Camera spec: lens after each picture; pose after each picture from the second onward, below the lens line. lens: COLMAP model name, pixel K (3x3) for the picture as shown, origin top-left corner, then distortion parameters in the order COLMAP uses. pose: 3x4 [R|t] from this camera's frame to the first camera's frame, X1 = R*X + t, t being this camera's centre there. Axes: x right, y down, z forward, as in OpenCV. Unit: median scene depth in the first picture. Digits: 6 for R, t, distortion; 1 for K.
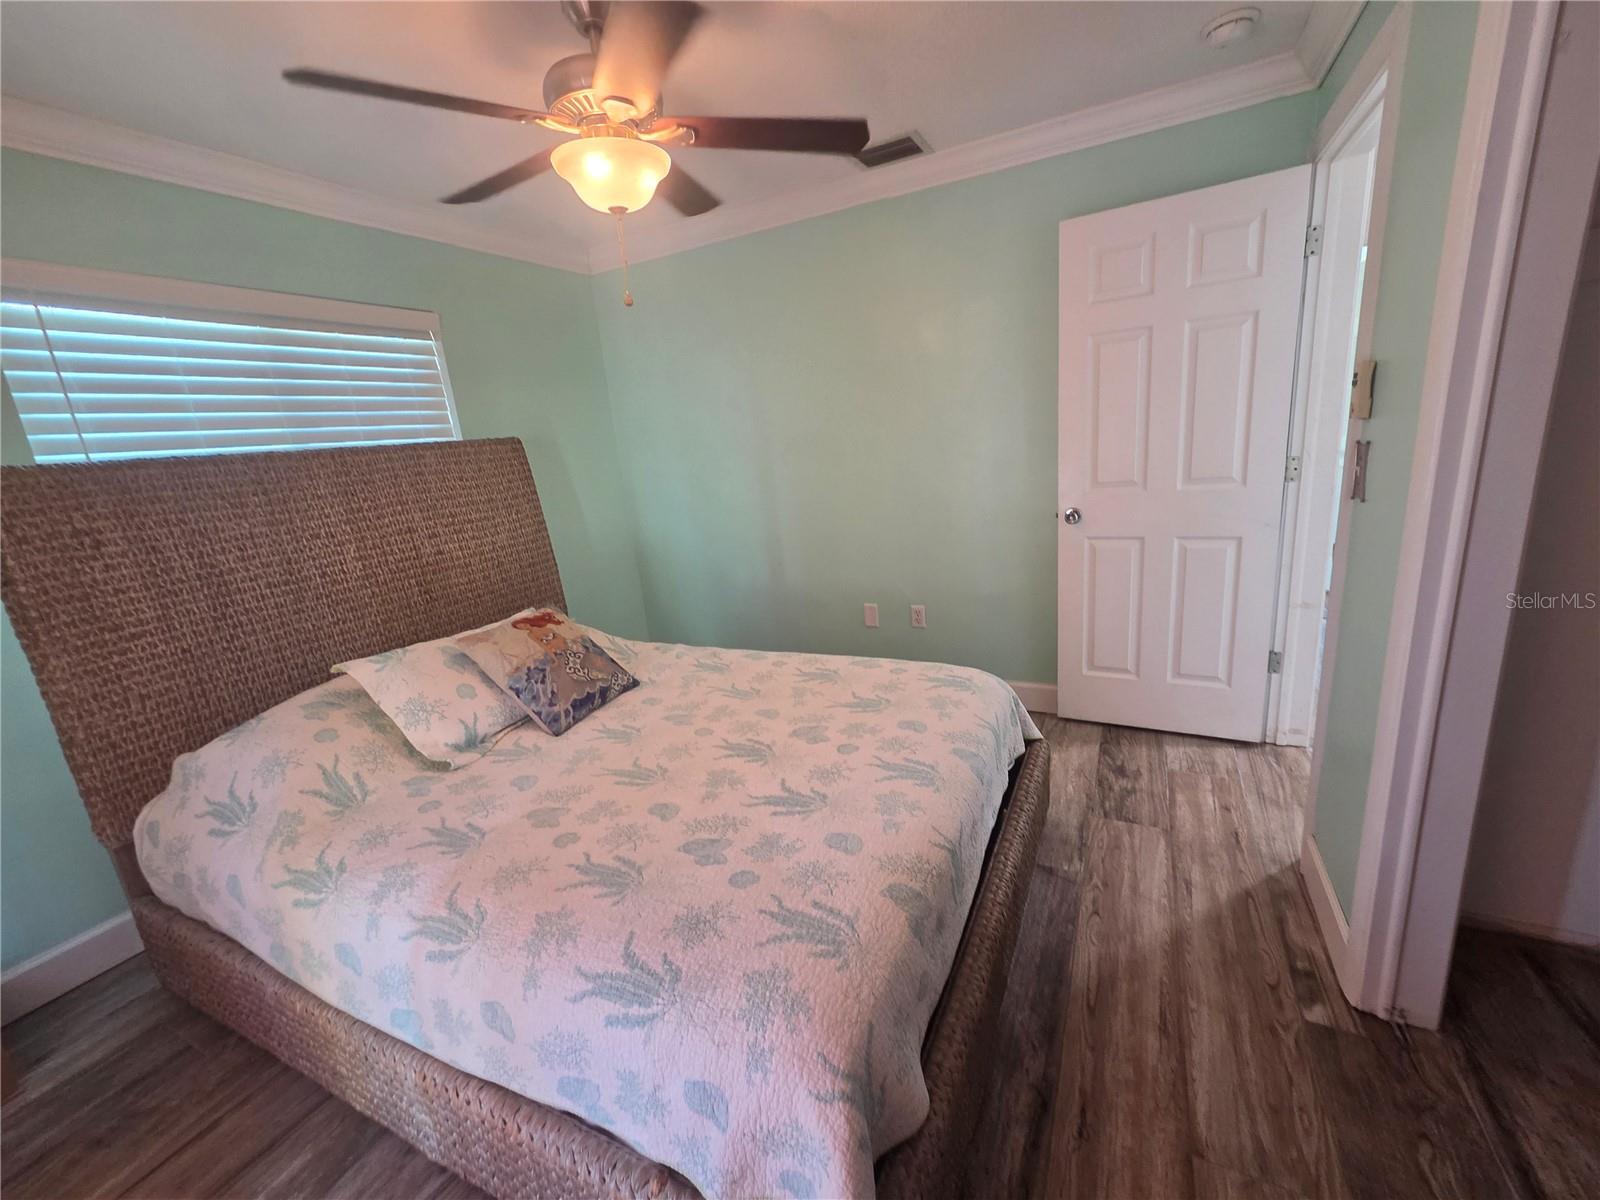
lens RADIAL K [[654.3, 0, 802.5], [0, 654.3, 598.1], [0, 0, 1]] dist [-0.002265, 0.003819]
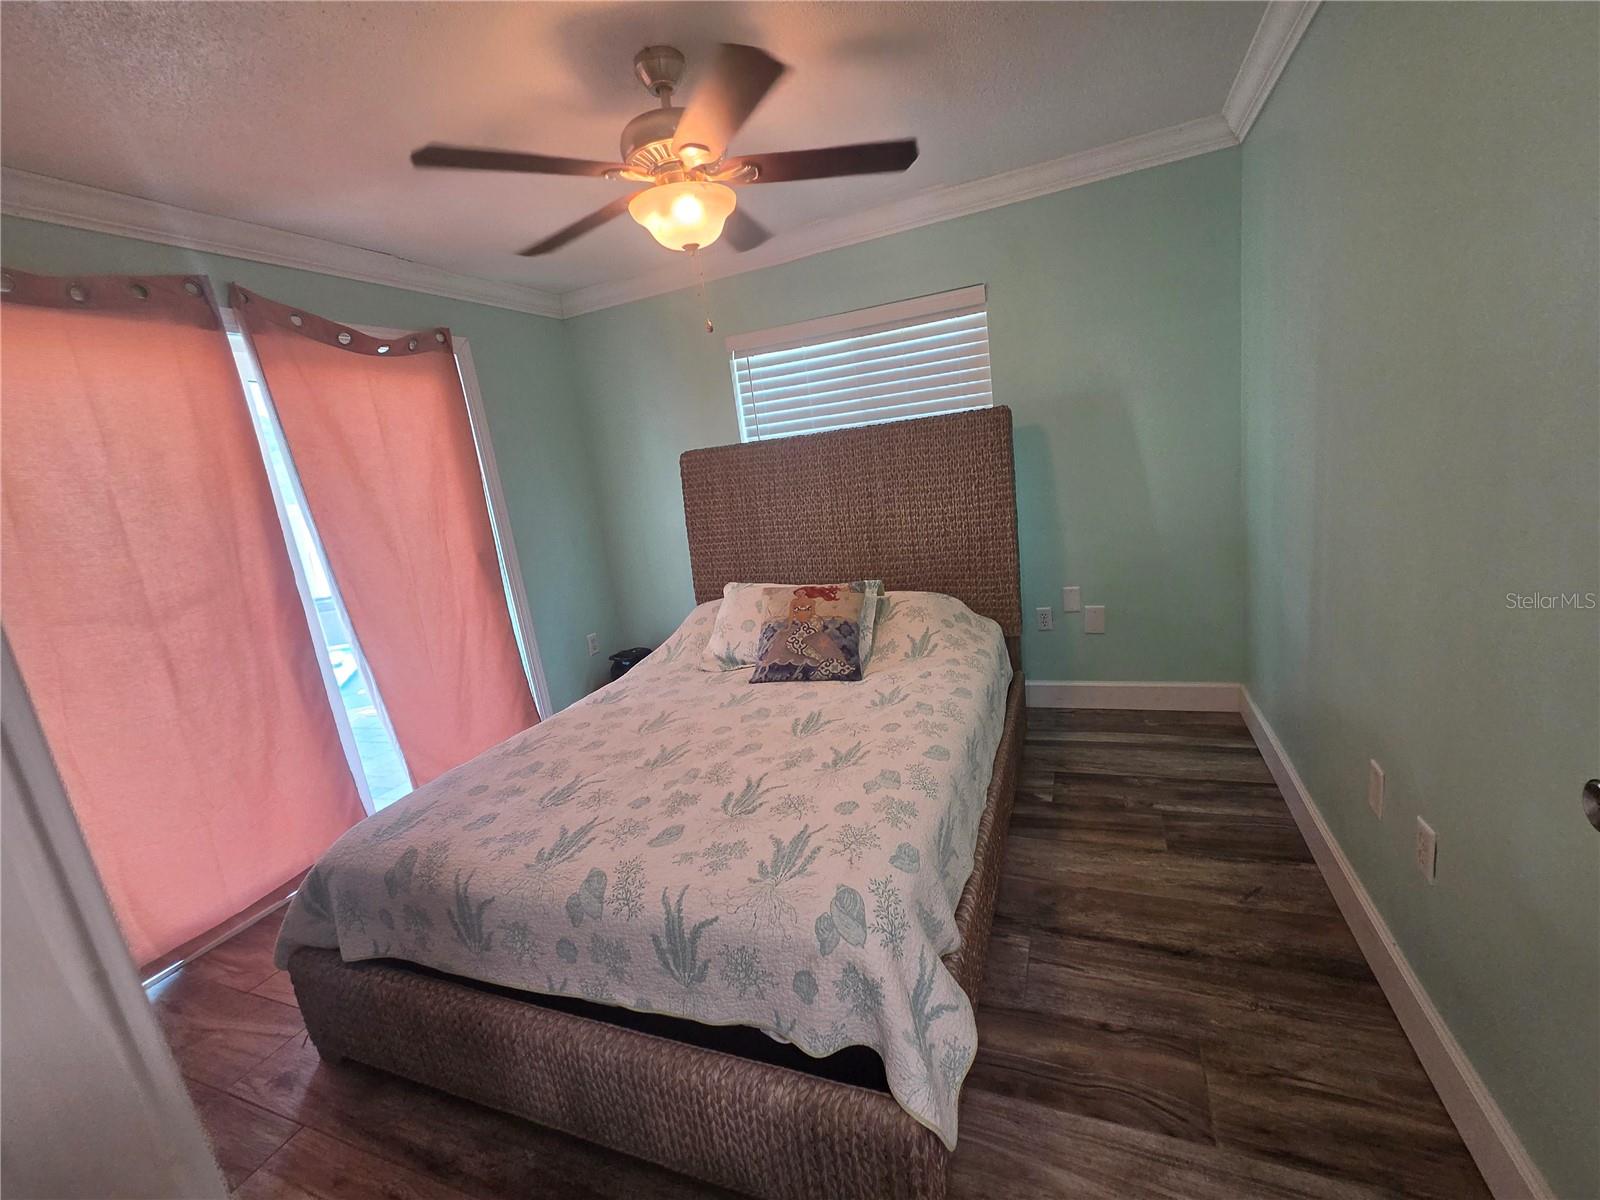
lens RADIAL K [[654.3, 0, 802.5], [0, 654.3, 598.1], [0, 0, 1]] dist [-0.002265, 0.003819]
pose [[0.106413, 0.283236, -0.953128, 0.831605], [-0.130190, 0.954288, 0.269045, -0.312210], [0.985762, 0.095458, 0.138424, 0.962716]]
